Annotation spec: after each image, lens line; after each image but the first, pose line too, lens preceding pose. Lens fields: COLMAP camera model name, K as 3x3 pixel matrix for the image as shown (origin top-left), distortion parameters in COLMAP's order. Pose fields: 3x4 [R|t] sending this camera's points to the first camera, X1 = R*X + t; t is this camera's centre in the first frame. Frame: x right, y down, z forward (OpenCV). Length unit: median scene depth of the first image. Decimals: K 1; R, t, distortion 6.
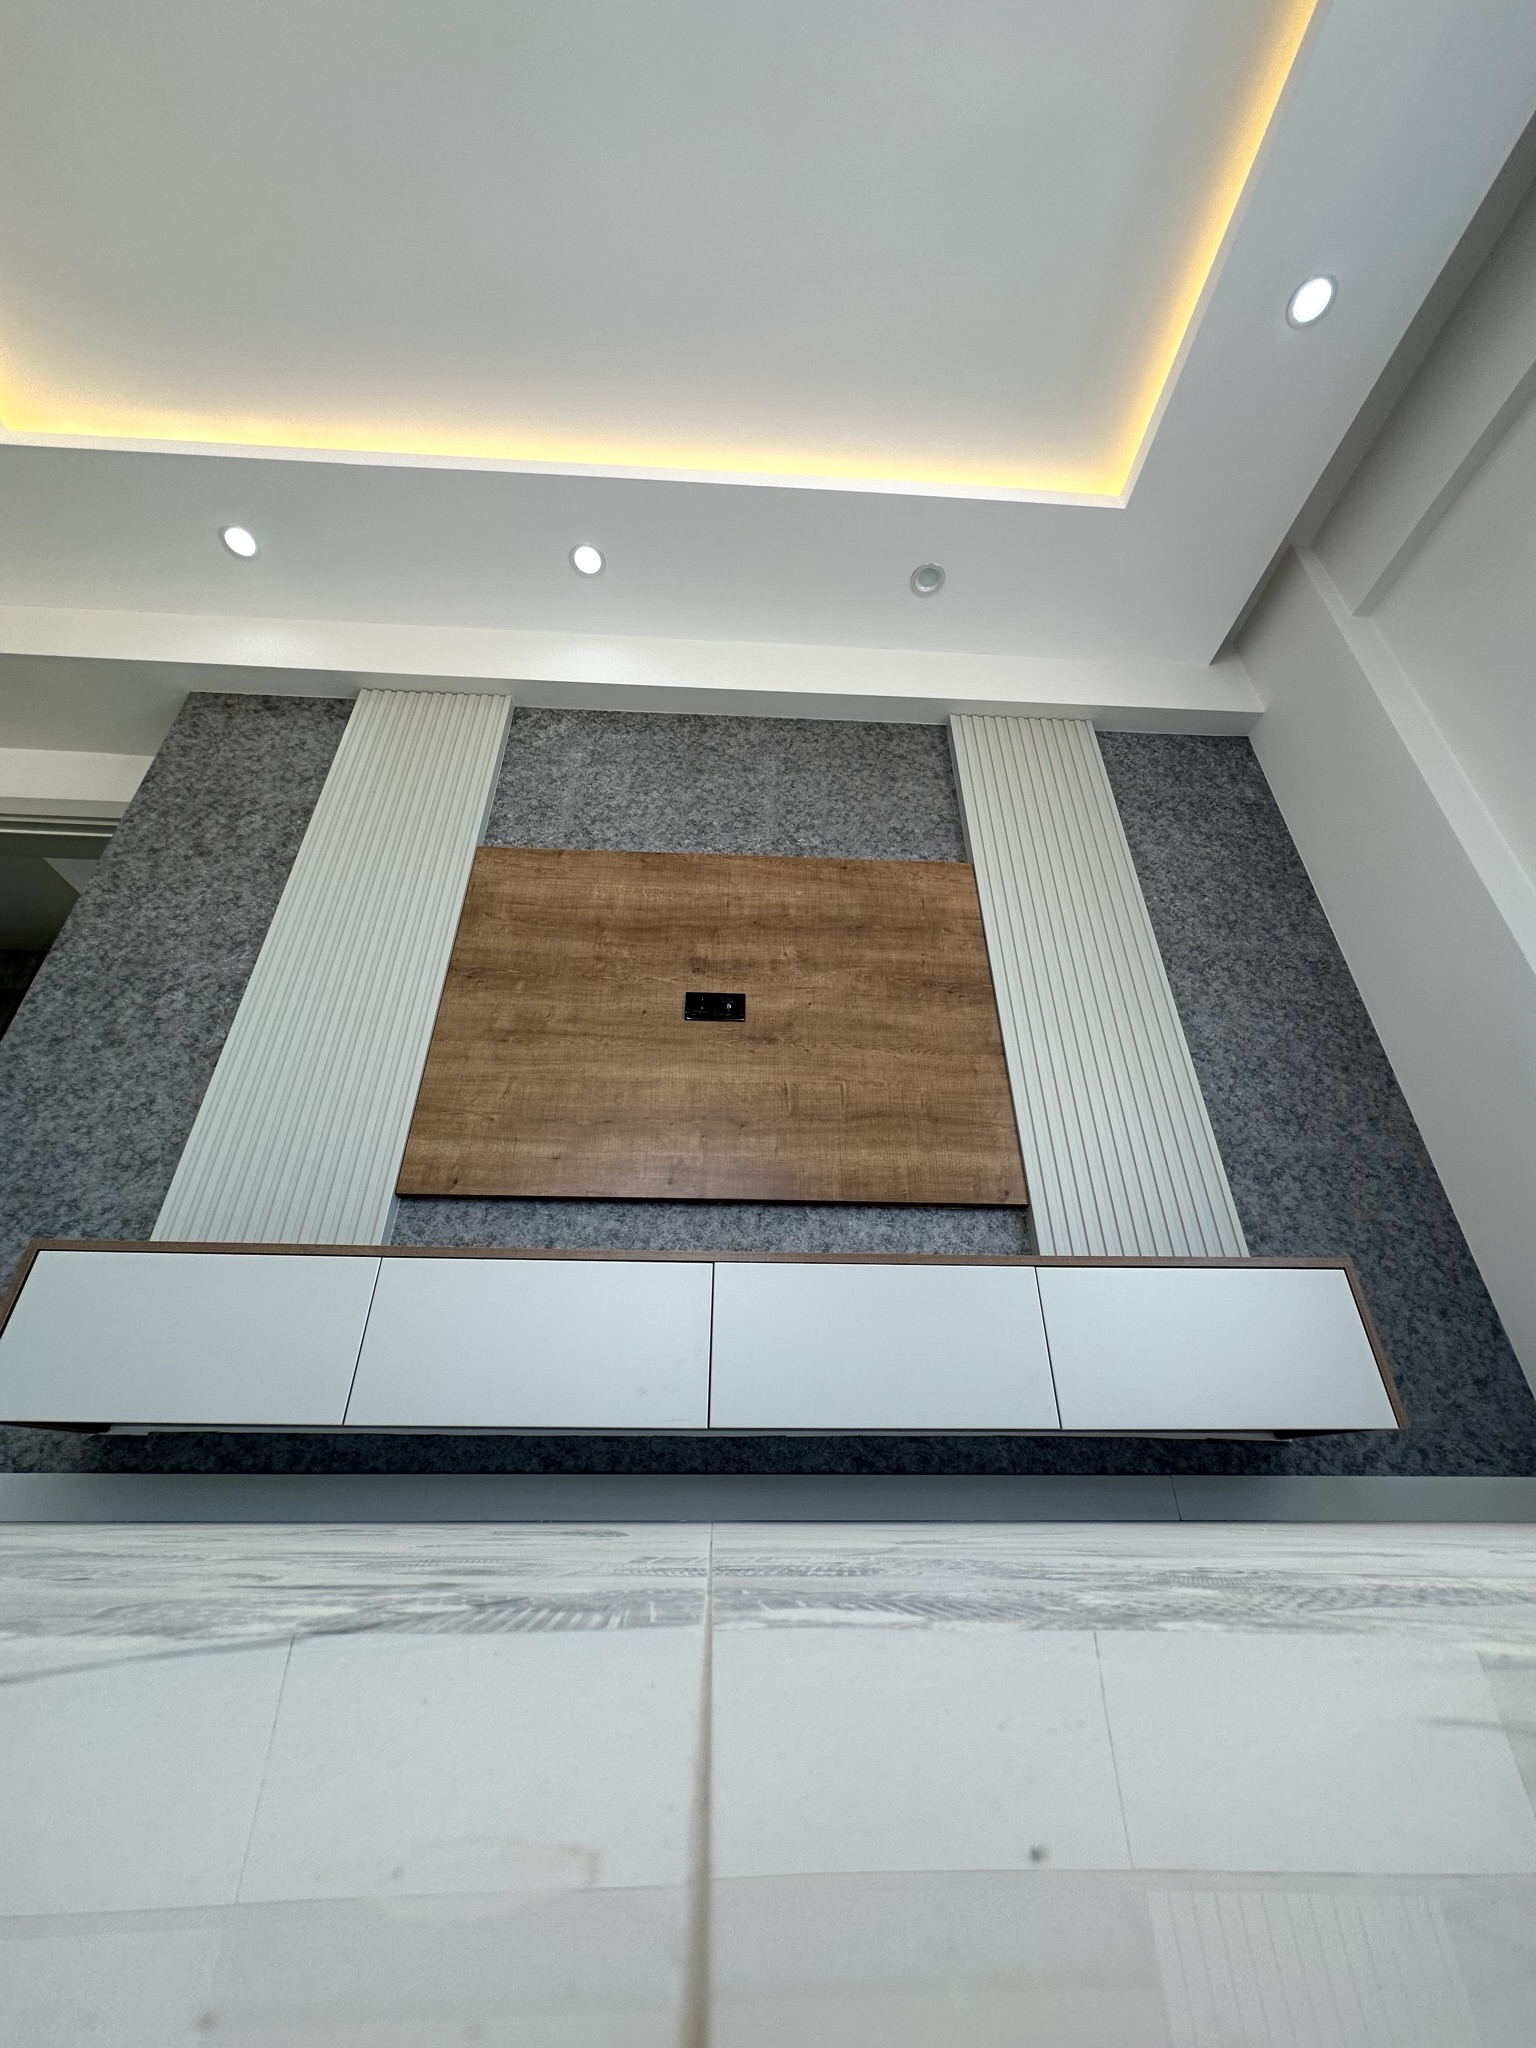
lens RADIAL K [[818.1, 0, 768.0], [0, 818.1, 1024.0], [0, 0, 1]] dist [0.001796, -0.000072]
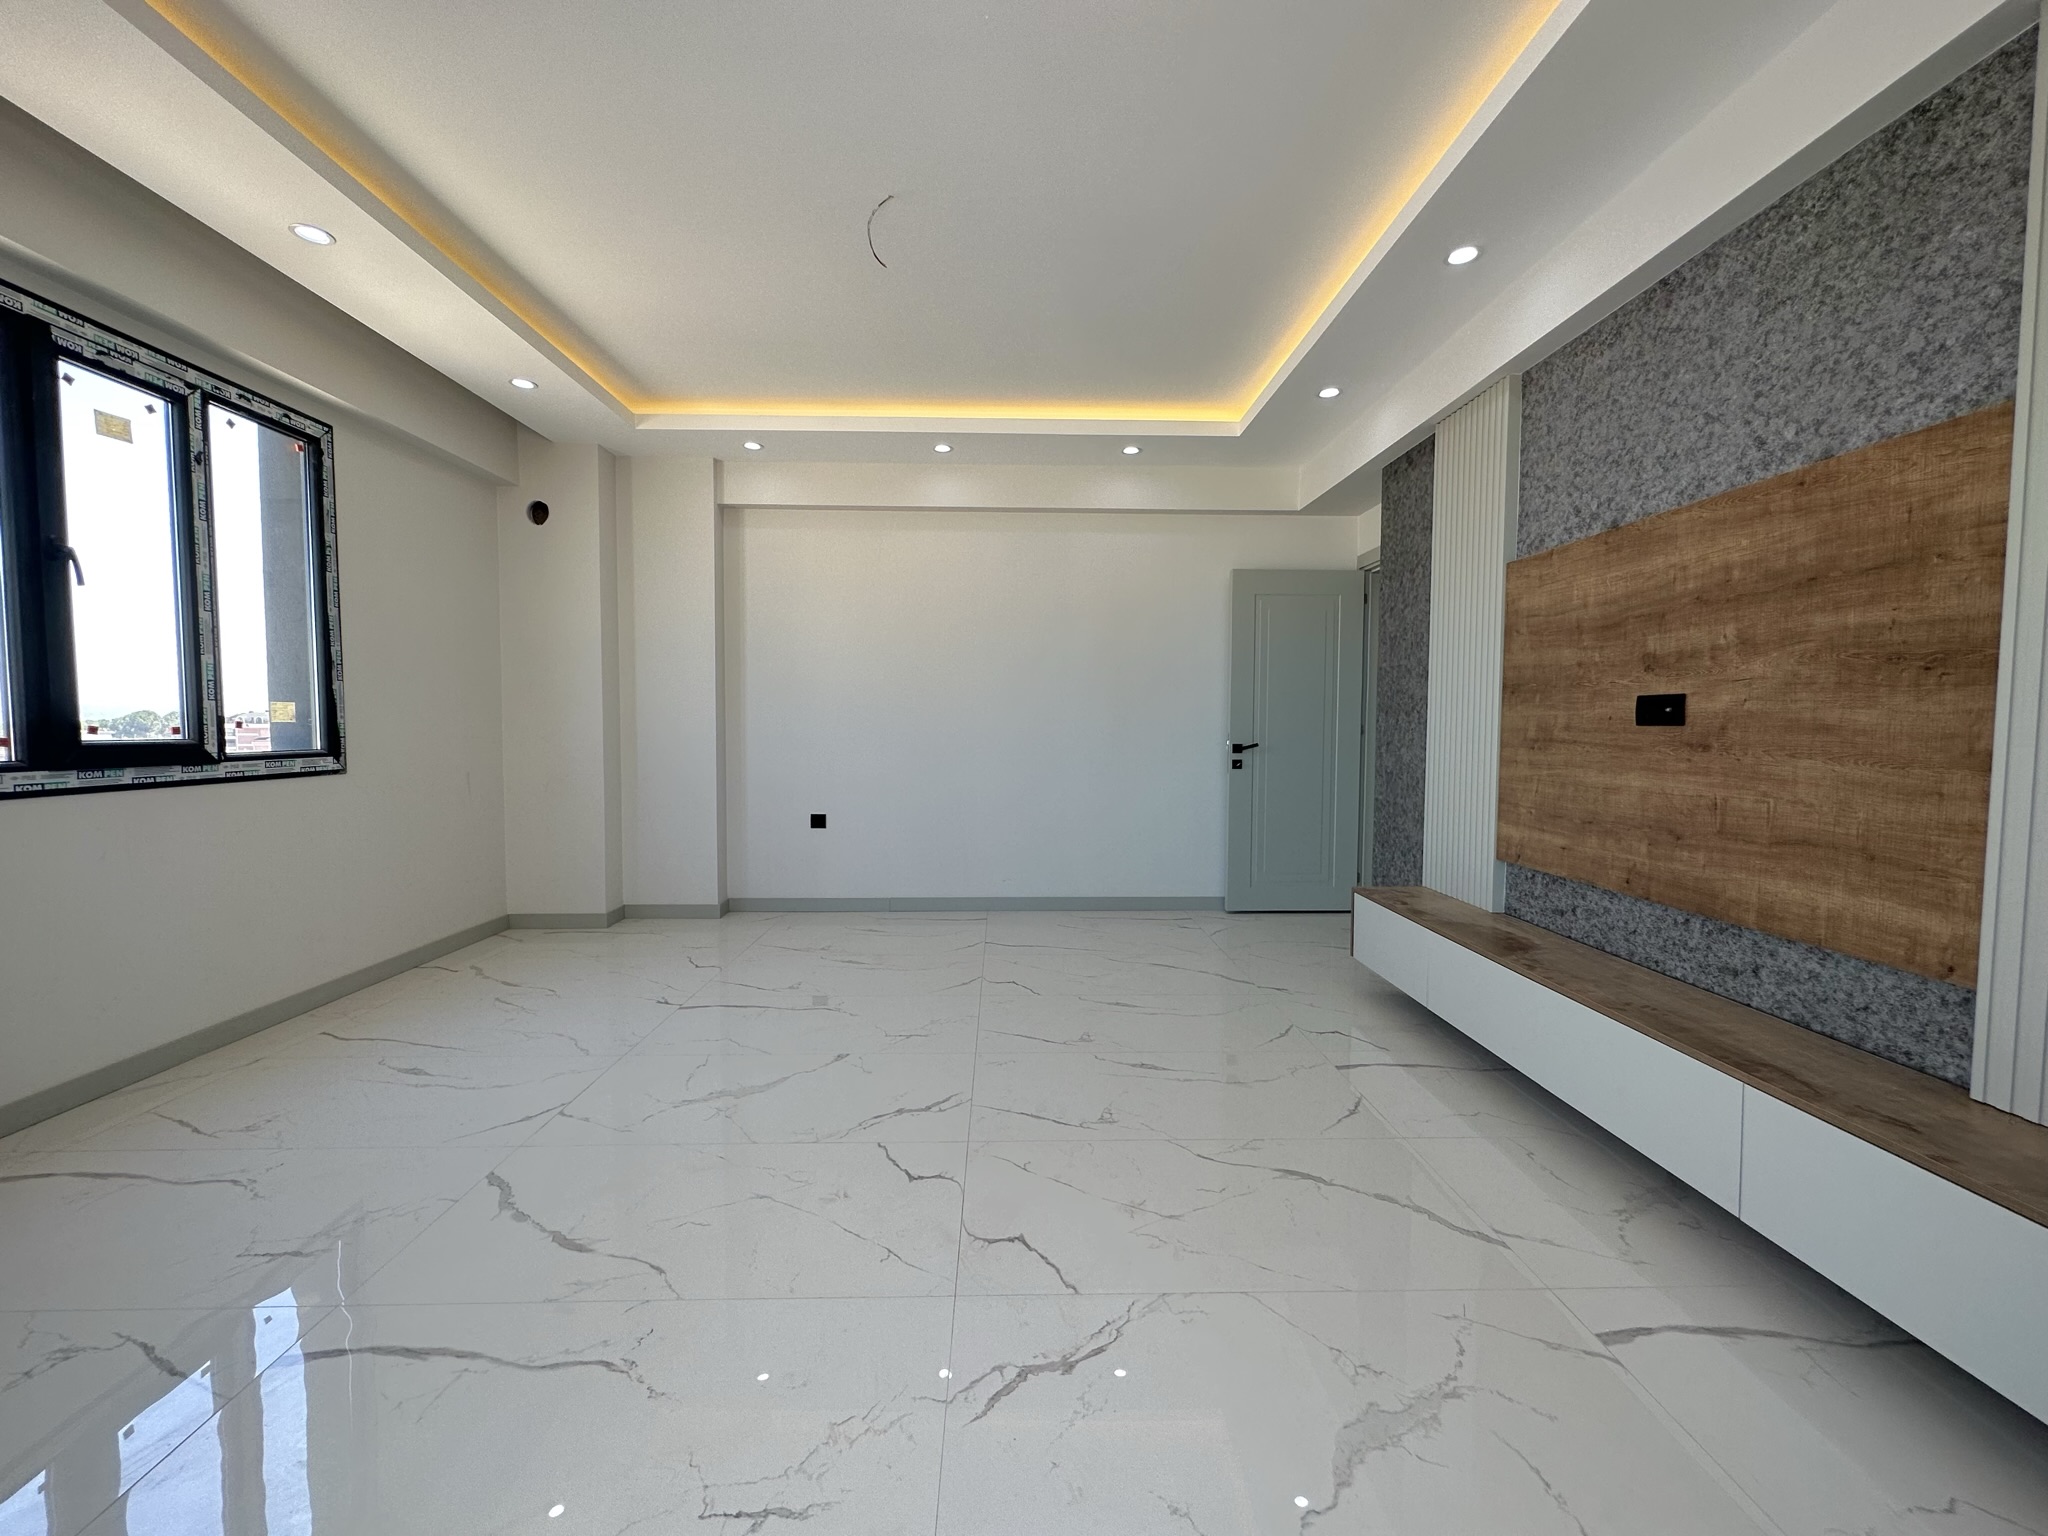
lens RADIAL K [[818.1, 0, 1024.0], [0, 818.1, 768.0], [0, 0, 1]] dist [0.001796, -0.000072]
pose [[-0.029701, 0.051484, -0.998232, 0.979726], [0.502882, 0.863848, 0.029591, -0.386951], [0.863844, -0.501114, -0.051548, 0.327588]]
